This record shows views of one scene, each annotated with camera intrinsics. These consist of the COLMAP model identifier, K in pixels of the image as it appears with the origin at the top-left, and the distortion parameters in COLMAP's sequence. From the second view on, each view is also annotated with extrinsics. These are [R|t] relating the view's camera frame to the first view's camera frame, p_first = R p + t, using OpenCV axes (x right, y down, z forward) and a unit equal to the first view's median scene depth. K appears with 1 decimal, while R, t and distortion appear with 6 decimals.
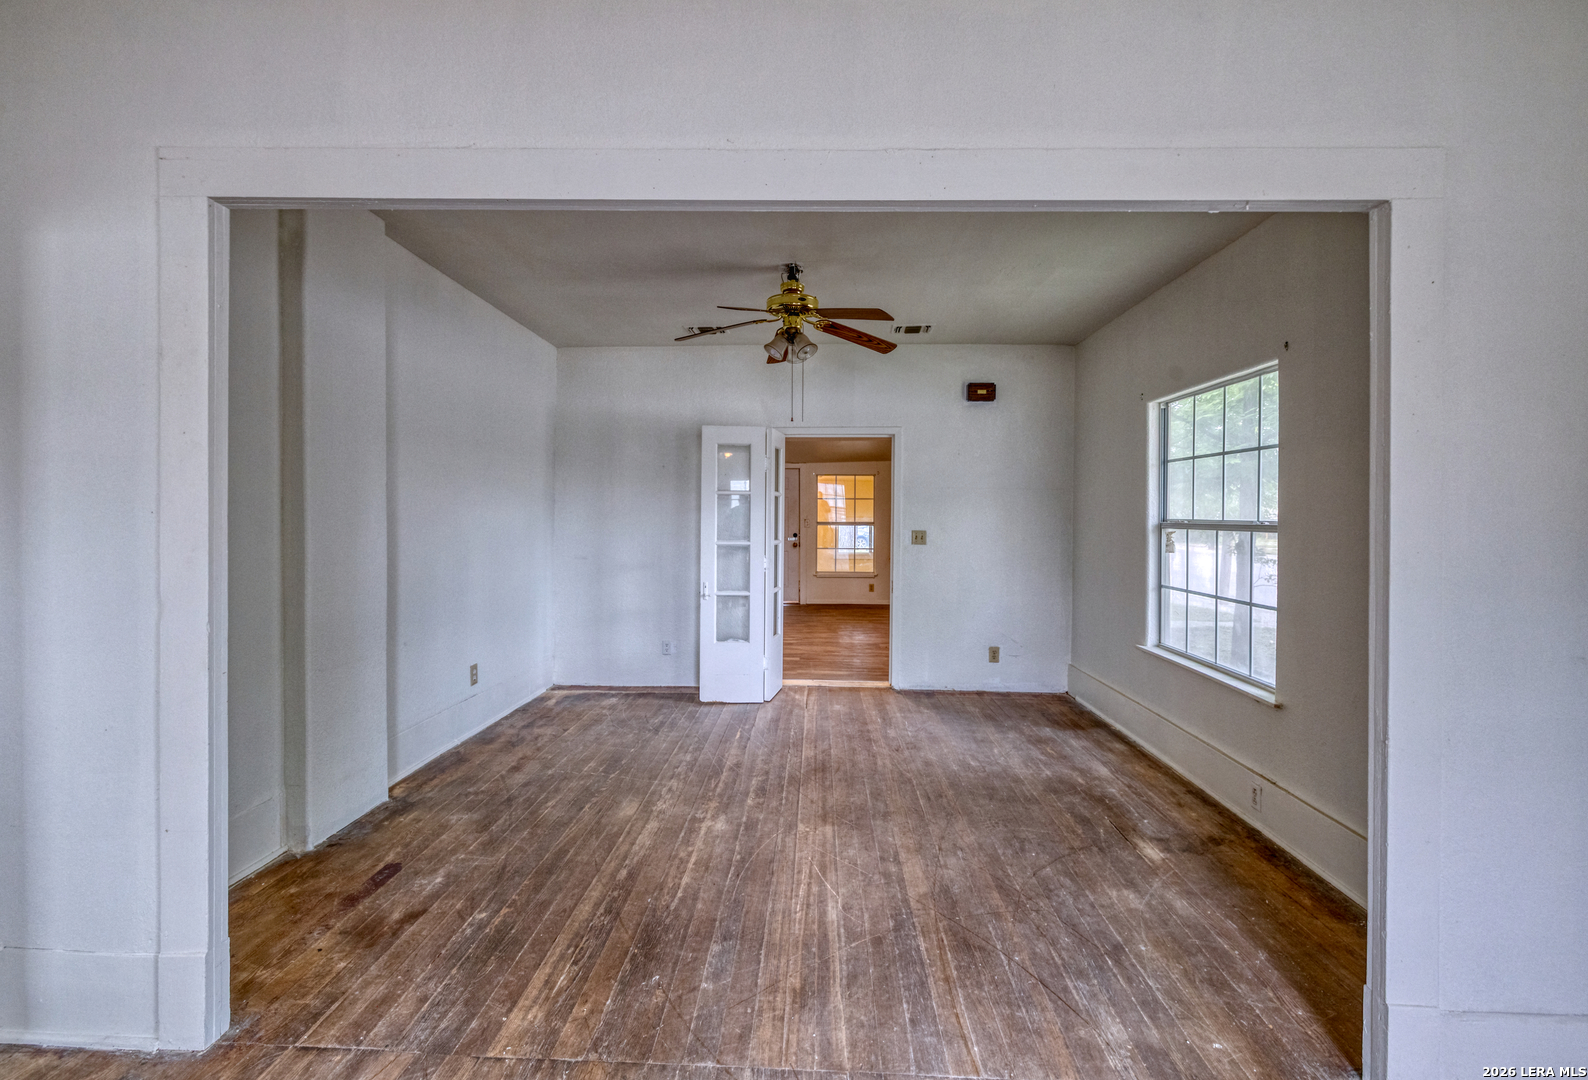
lens RADIAL K [[691.8, 0, 791.0], [0, 691.8, 519.6], [0, 0, 1]] dist [-0.001692, -0.000471]
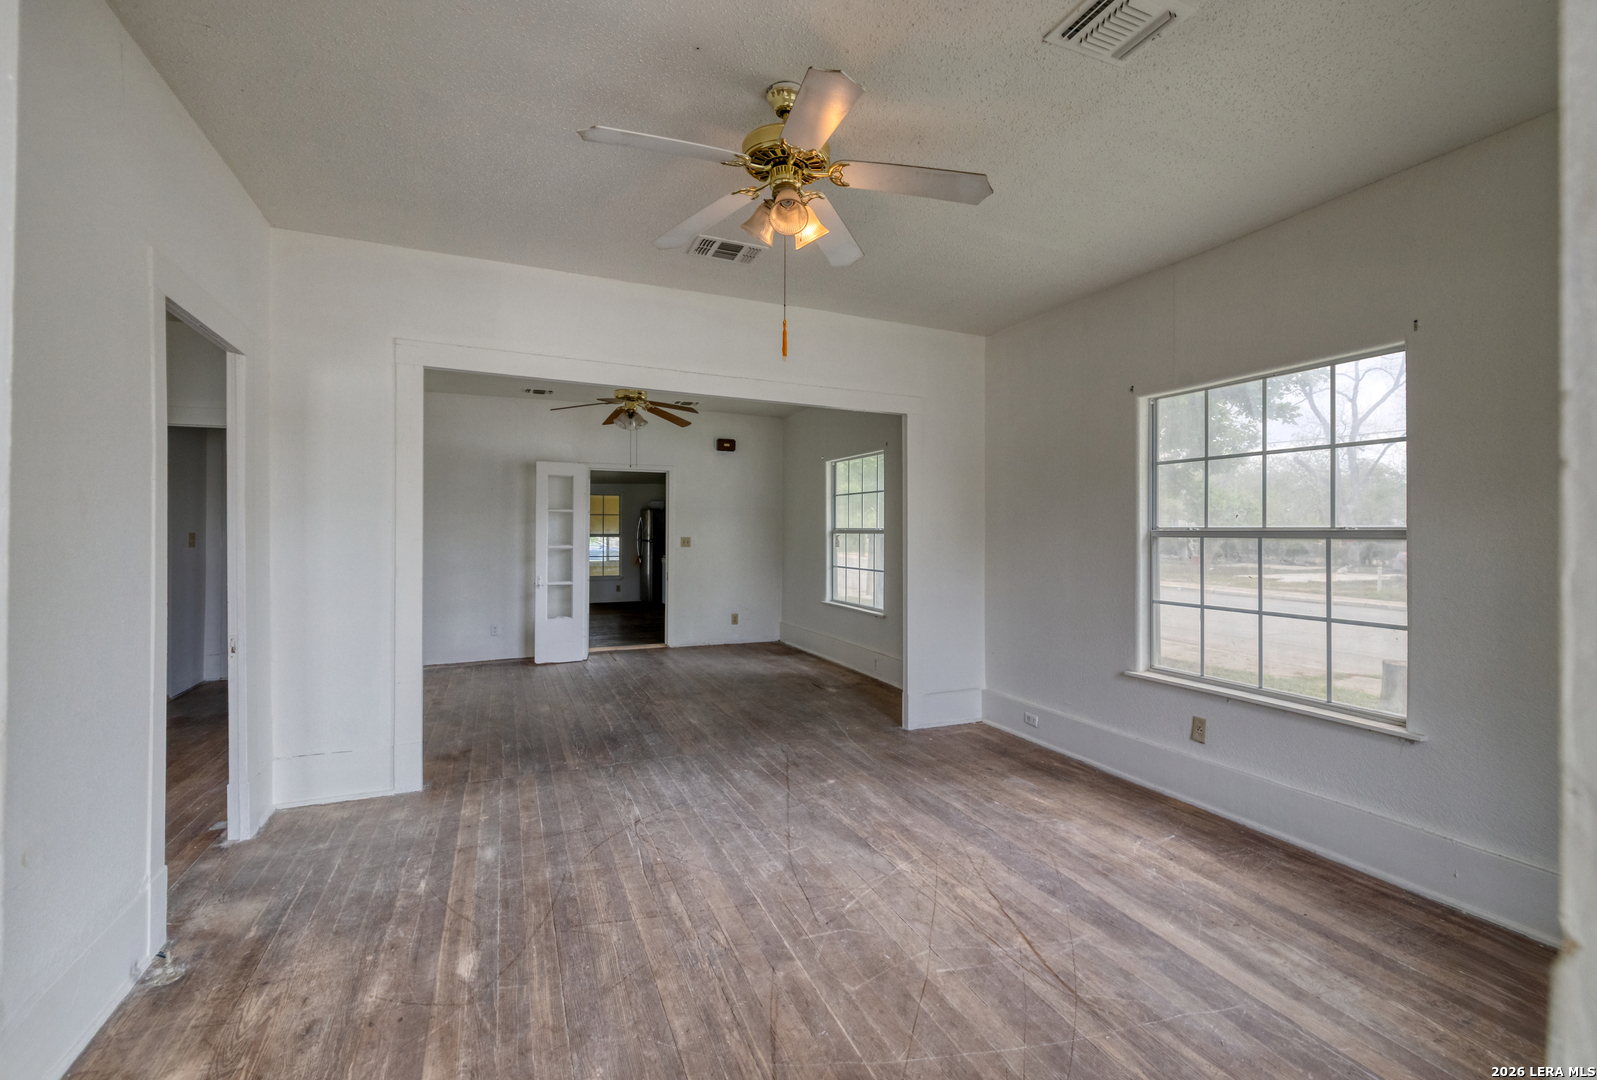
lens RADIAL K [[690.9, 0, 795.6], [0, 690.9, 547.5], [0, 0, 1]] dist [0.035491, 0.000561]
pose [[0.901804, -0.014854, 0.431889, -0.328150], [0.007026, 0.999781, 0.019716, 0.013546], [-0.432088, -0.014745, 0.901711, -0.576942]]
